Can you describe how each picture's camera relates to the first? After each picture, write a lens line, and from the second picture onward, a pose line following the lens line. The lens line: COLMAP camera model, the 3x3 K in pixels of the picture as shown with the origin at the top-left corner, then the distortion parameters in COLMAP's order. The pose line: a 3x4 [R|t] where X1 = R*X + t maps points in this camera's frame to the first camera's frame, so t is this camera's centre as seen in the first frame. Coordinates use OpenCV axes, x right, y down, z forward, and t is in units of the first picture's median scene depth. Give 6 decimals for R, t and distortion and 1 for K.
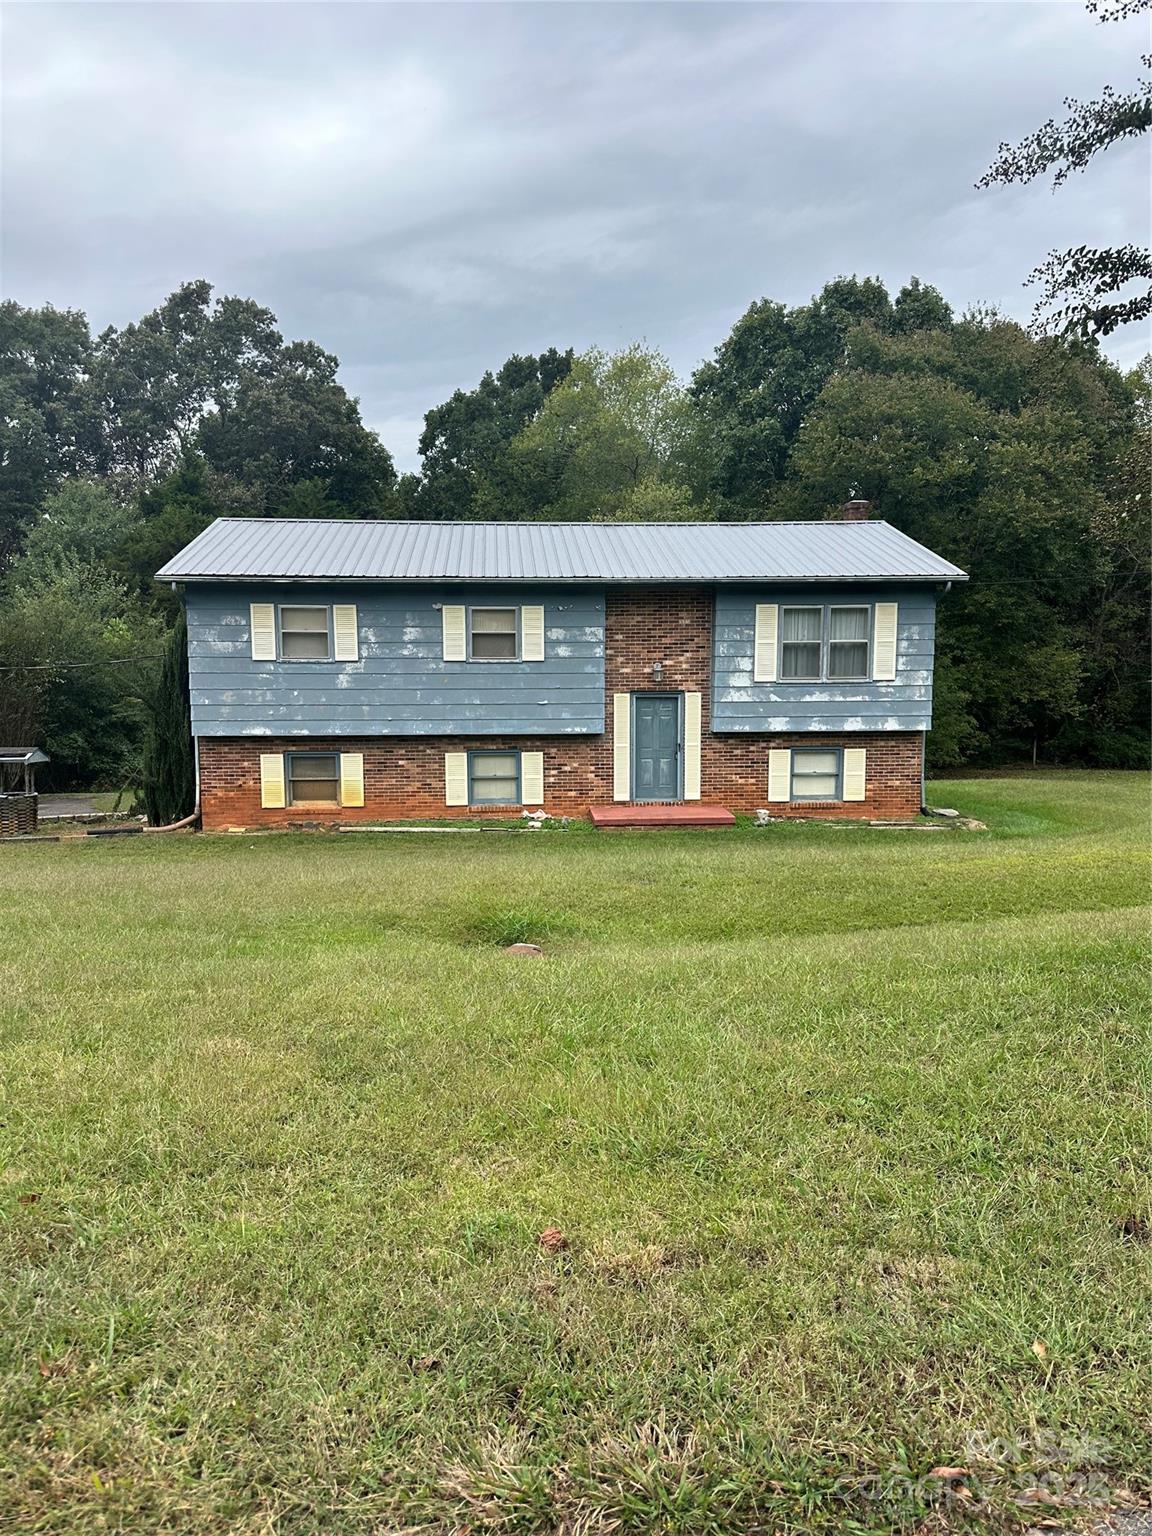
lens RADIAL K [[1095.5, 0, 572.4], [0, 1095.5, 772.8], [0, 0, 1]] dist [0.060857, -0.086602]
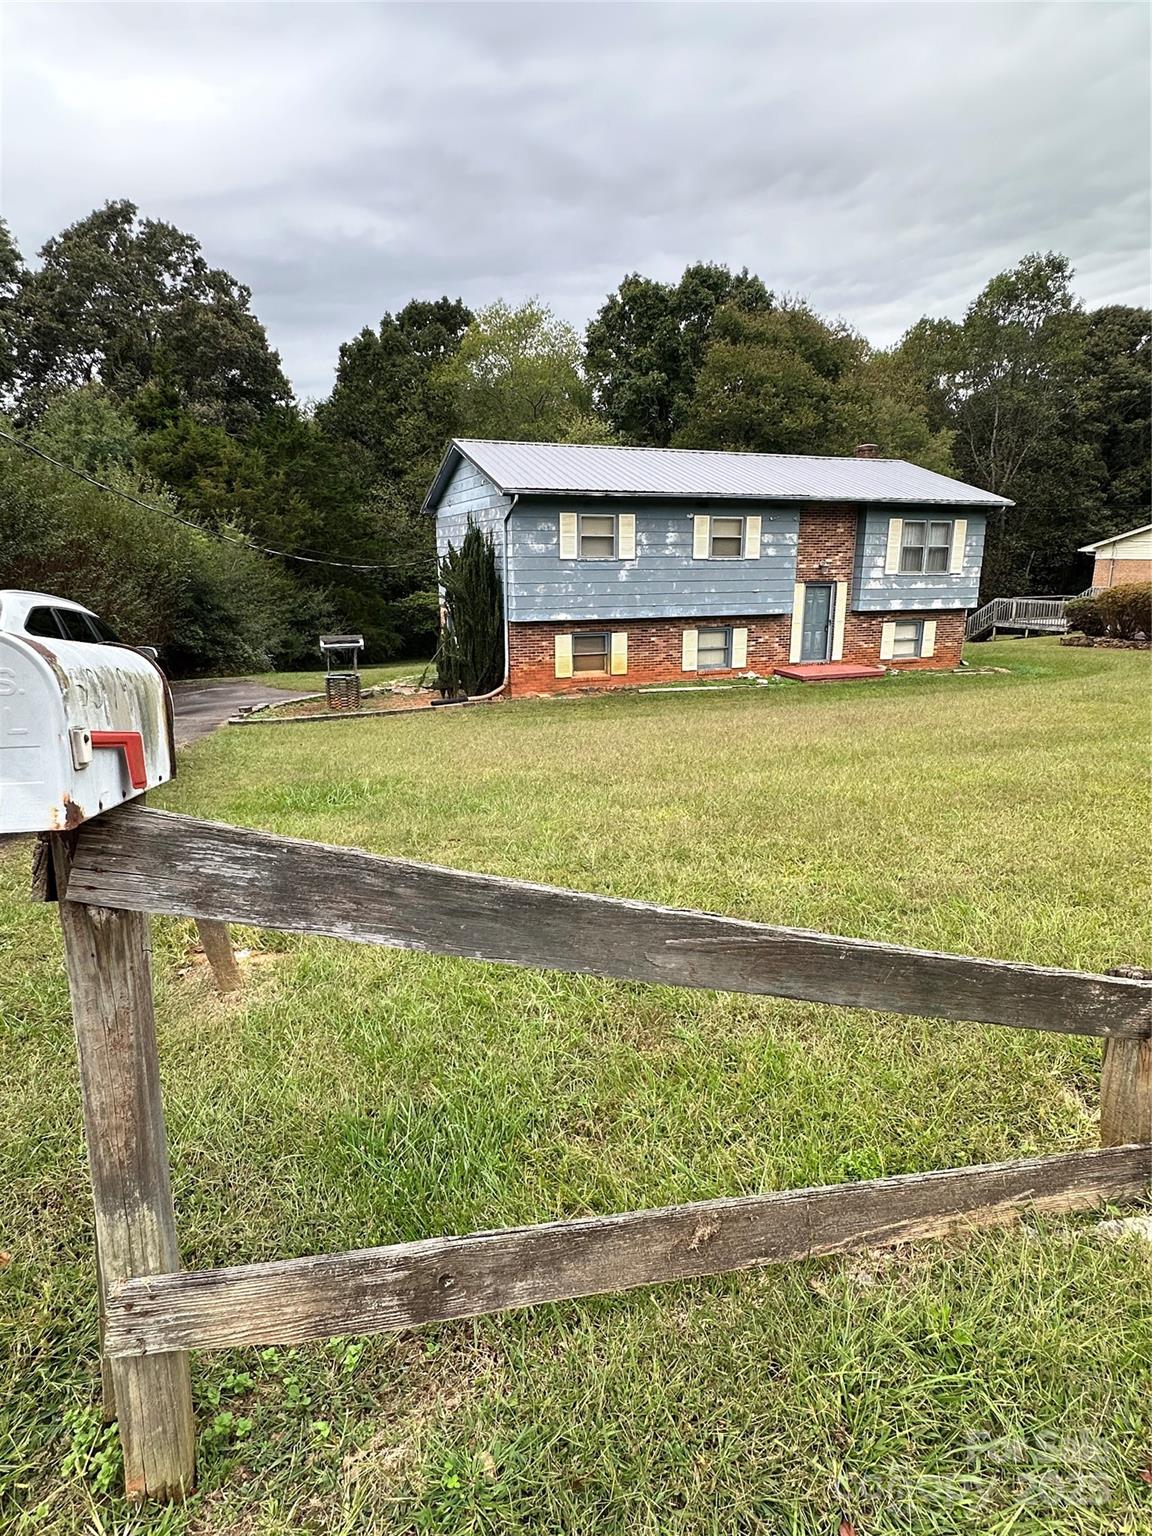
lens RADIAL K [[846.5, 0, 577.3], [0, 846.5, 769.0], [0, 0, 1]] dist [-0.000994, 0.007961]
pose [[0.952946, -0.072589, 0.294321, -0.549521], [0.031998, 0.989570, 0.140456, -0.000512], [-0.301447, -0.124429, 0.945329, 0.054552]]
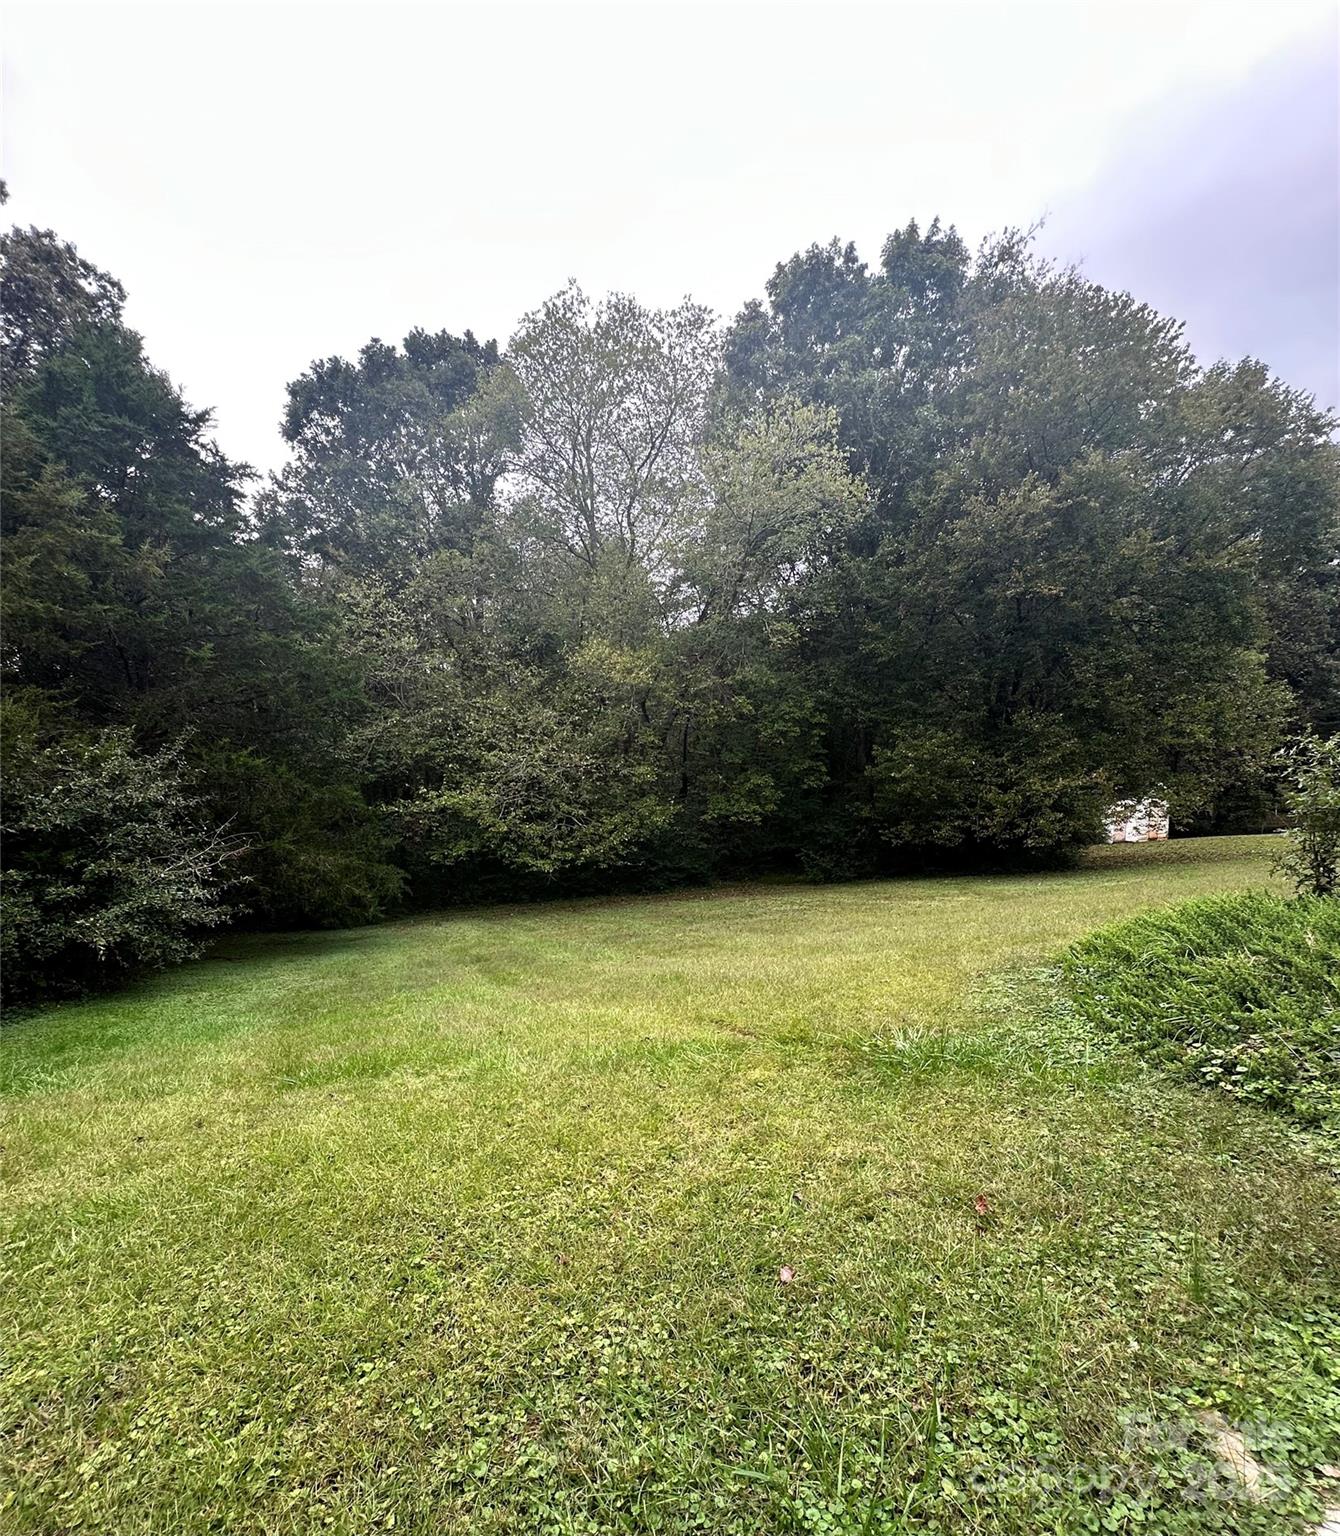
lens RADIAL K [[703.3, 0, 669.9], [0, 703.3, 899.4], [0, 0, 1]] dist [0.005579, 0.000505]
pose [[0.904594, -0.086874, 0.417329, -0.373783], [0.076487, 0.996203, 0.041583, -0.025414], [-0.419357, -0.005696, 0.907804, 1.454908]]
